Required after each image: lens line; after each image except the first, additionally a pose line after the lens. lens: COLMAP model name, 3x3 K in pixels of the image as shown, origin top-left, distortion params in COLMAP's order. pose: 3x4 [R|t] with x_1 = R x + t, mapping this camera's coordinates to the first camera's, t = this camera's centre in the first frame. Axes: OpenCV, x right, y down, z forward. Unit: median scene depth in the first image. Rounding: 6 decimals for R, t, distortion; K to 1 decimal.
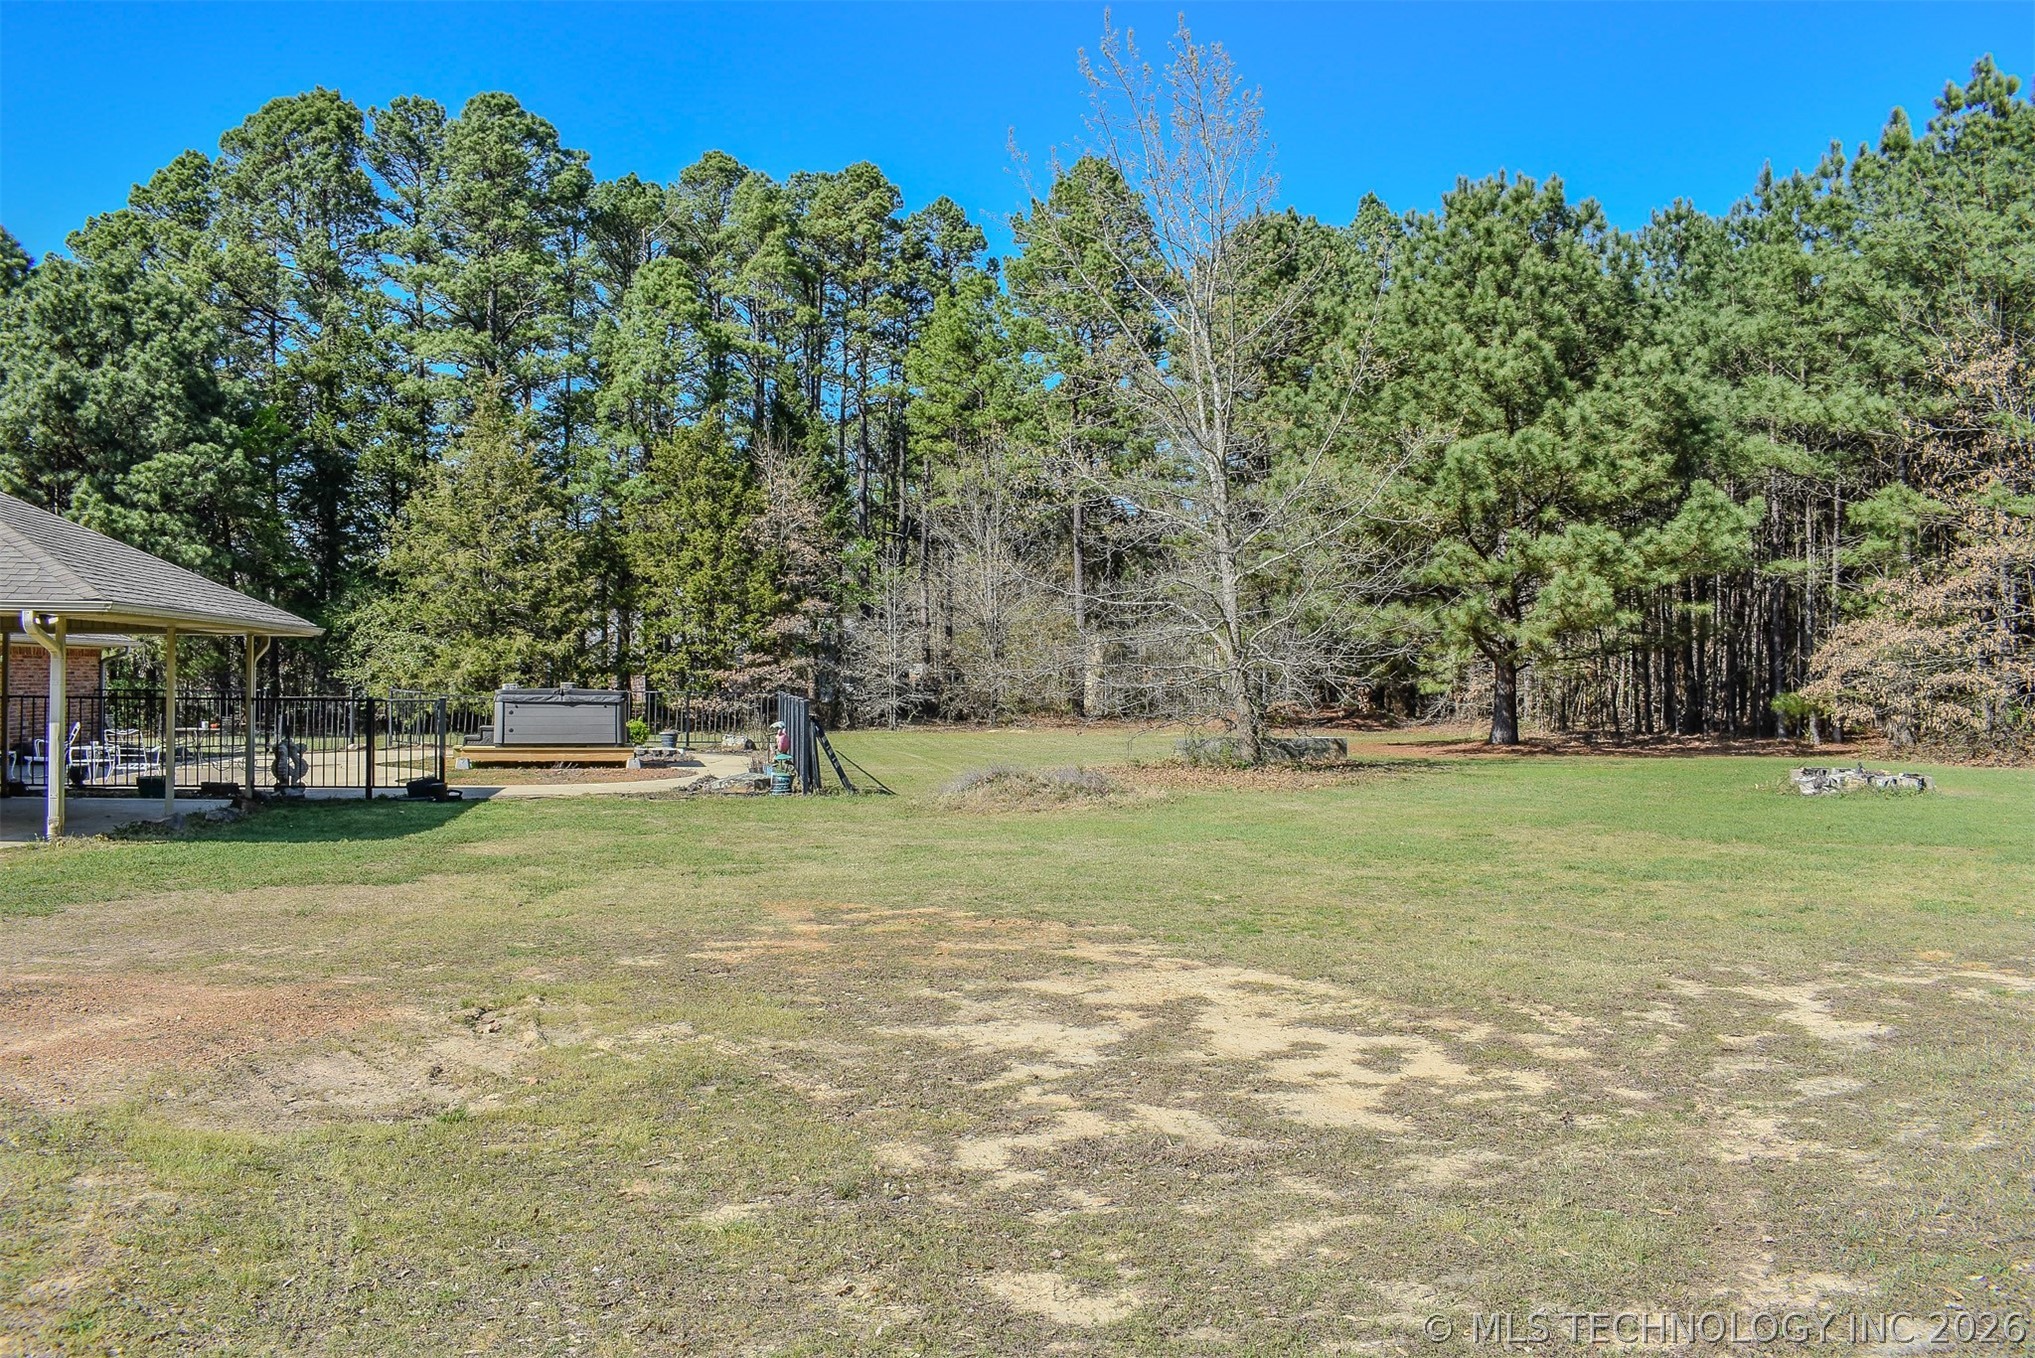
lens RADIAL K [[1602.5, 0, 1018.6], [0, 1602.5, 682.0], [0, 0, 1]] dist [-0.084686, 0.000226]
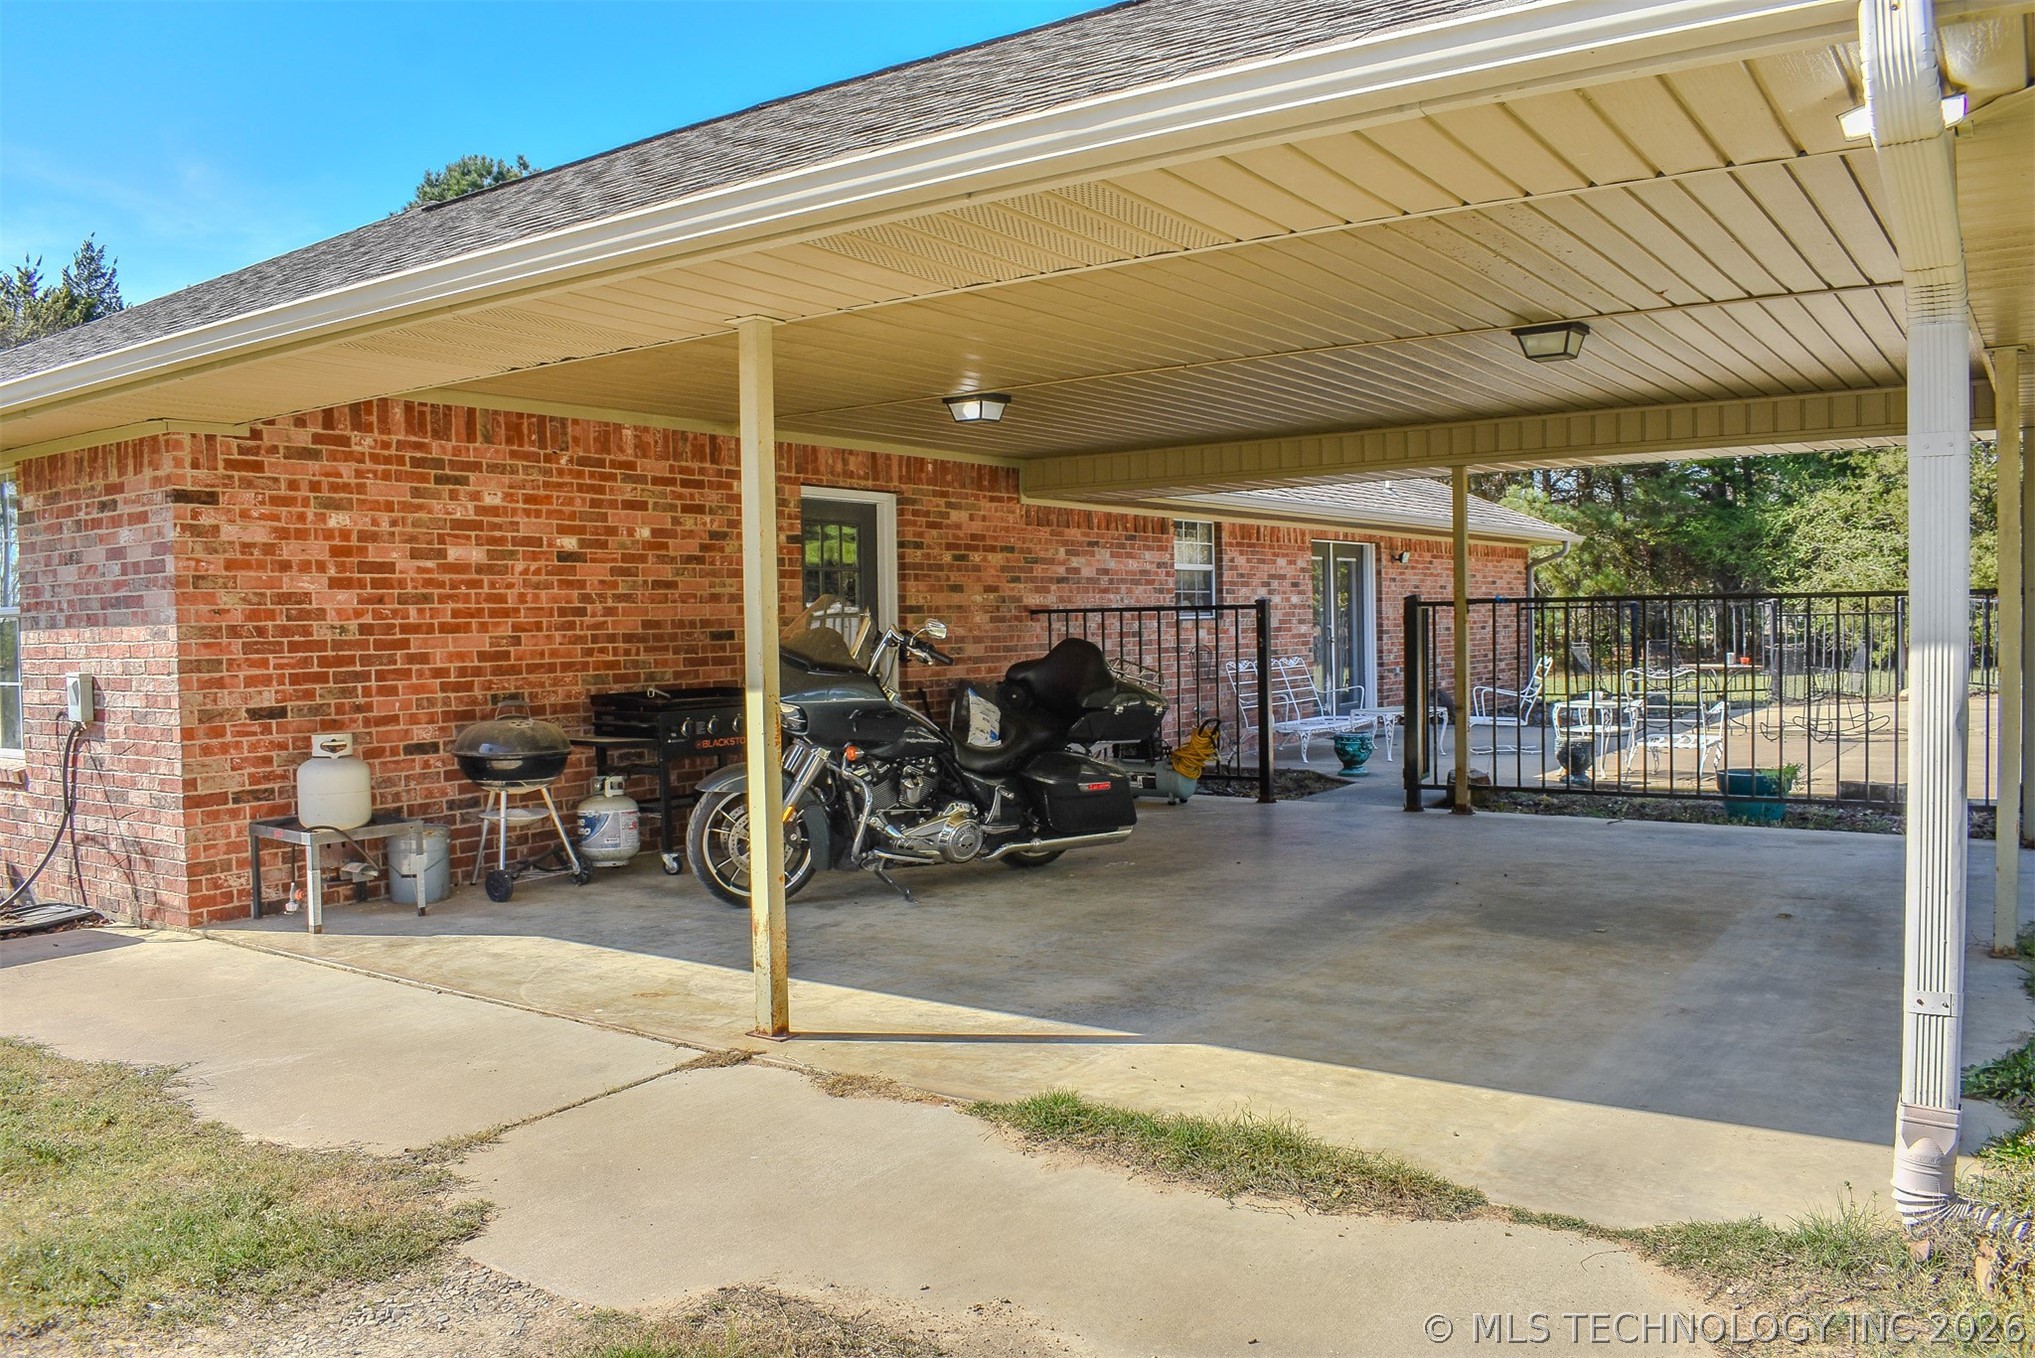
lens RADIAL K [[1602.5, 0, 1008.0], [0, 1602.5, 685.5], [0, 0, 1]] dist [-0.084686, 0.000226]
pose [[0.701354, 0.006026, -0.712788, -0.178907], [0.025460, 0.999114, 0.033498, 0.006399], [0.712359, -0.041641, 0.700579, 0.250853]]
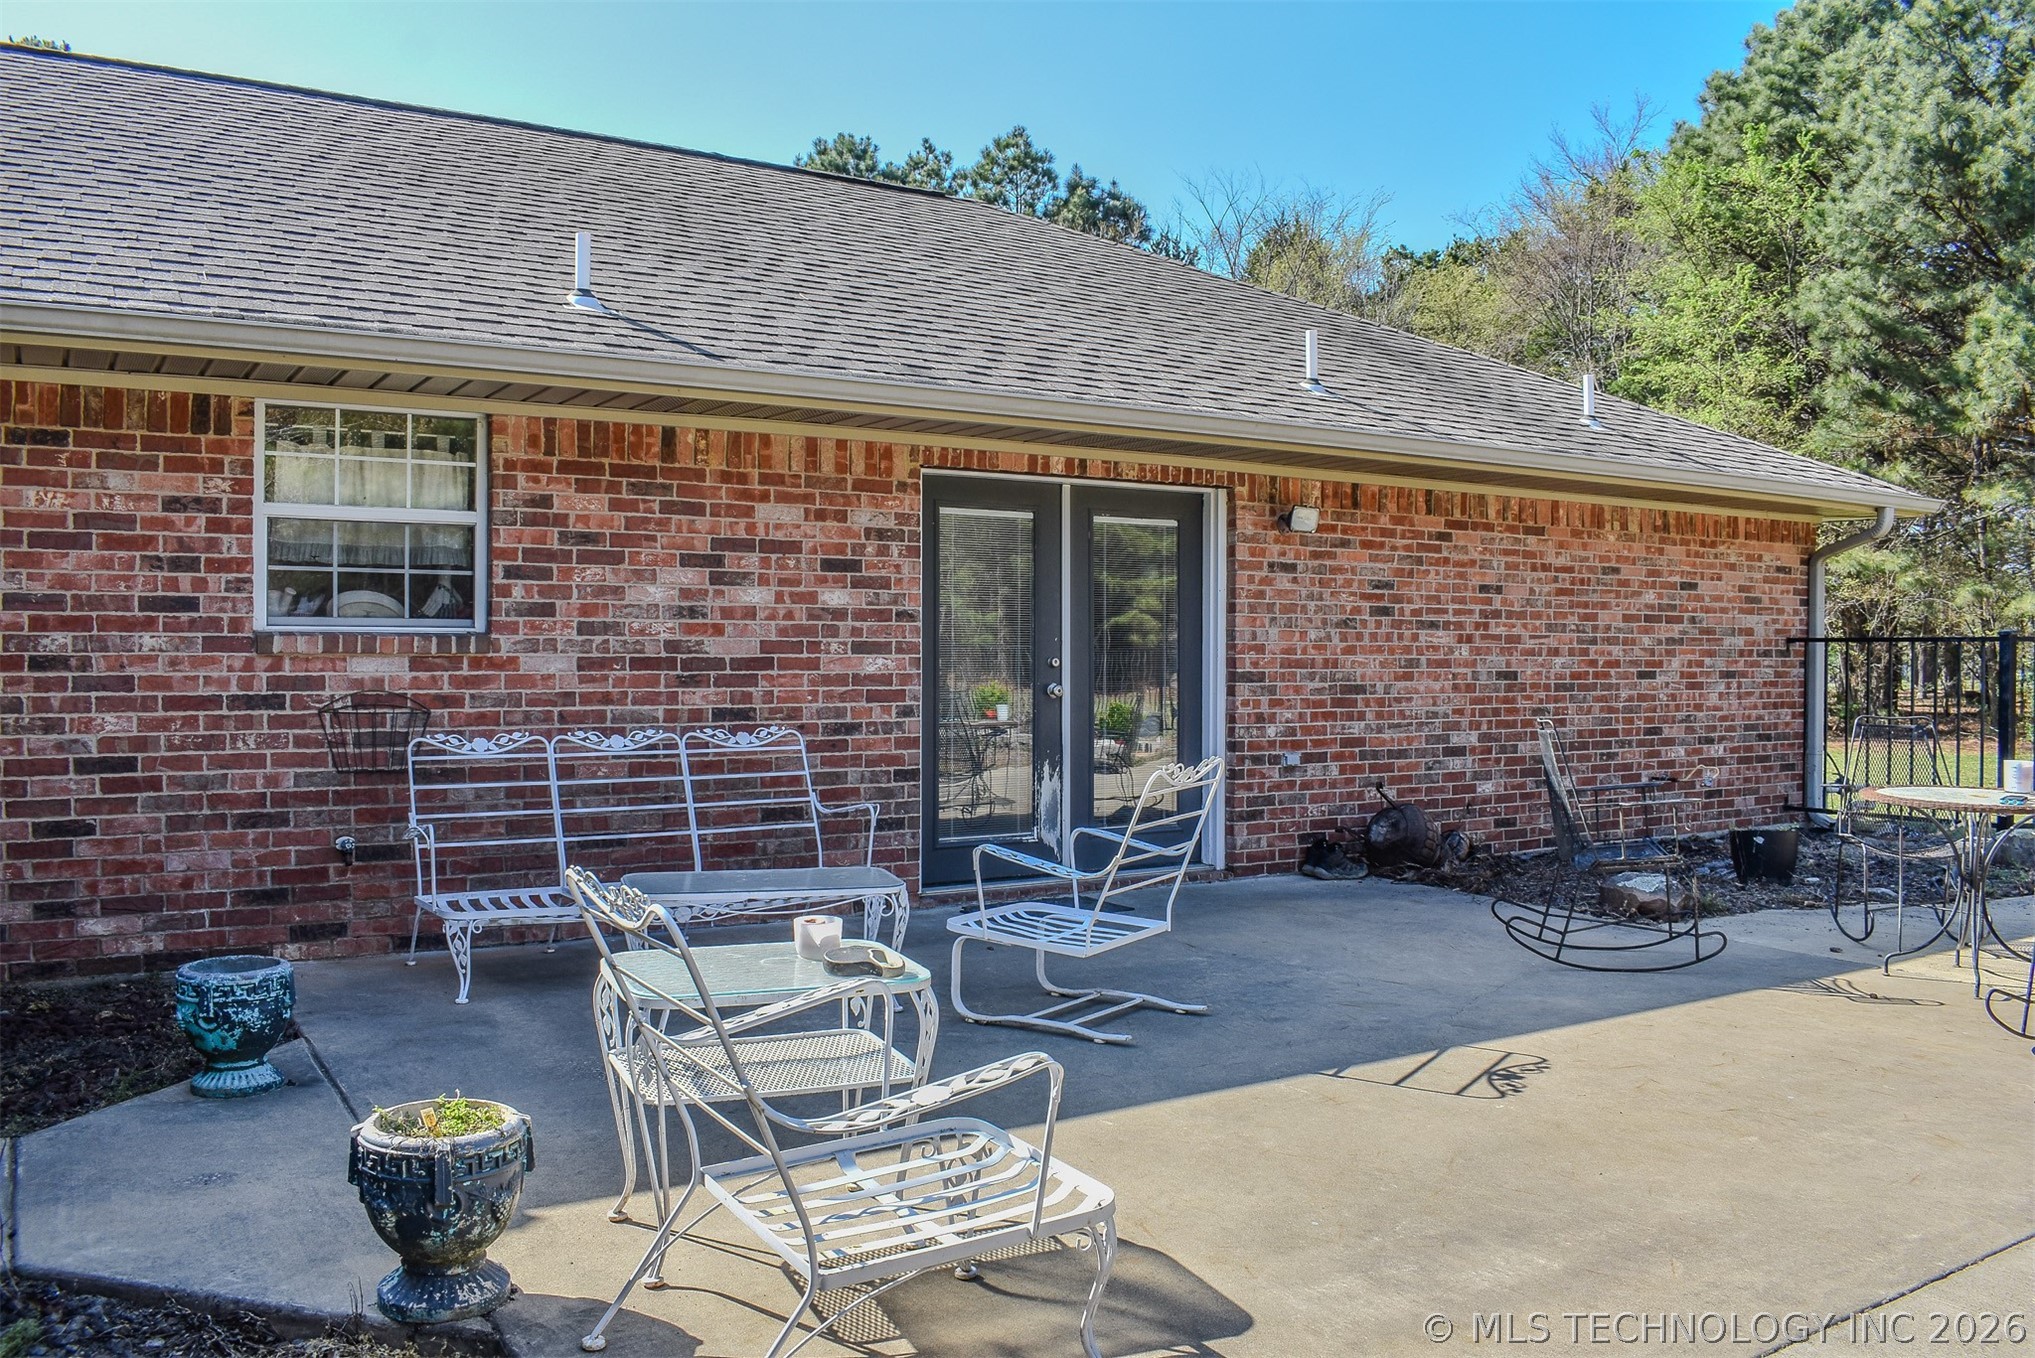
lens RADIAL K [[1602.5, 0, 1038.1], [0, 1602.5, 709.0], [0, 0, 1]] dist [-0.084686, 0.000226]
pose [[0.387422, 0.020608, -0.921672, -0.230722], [0.002029, 0.999729, 0.023206, 0.007996], [0.921900, -0.010860, 0.387275, 0.489590]]
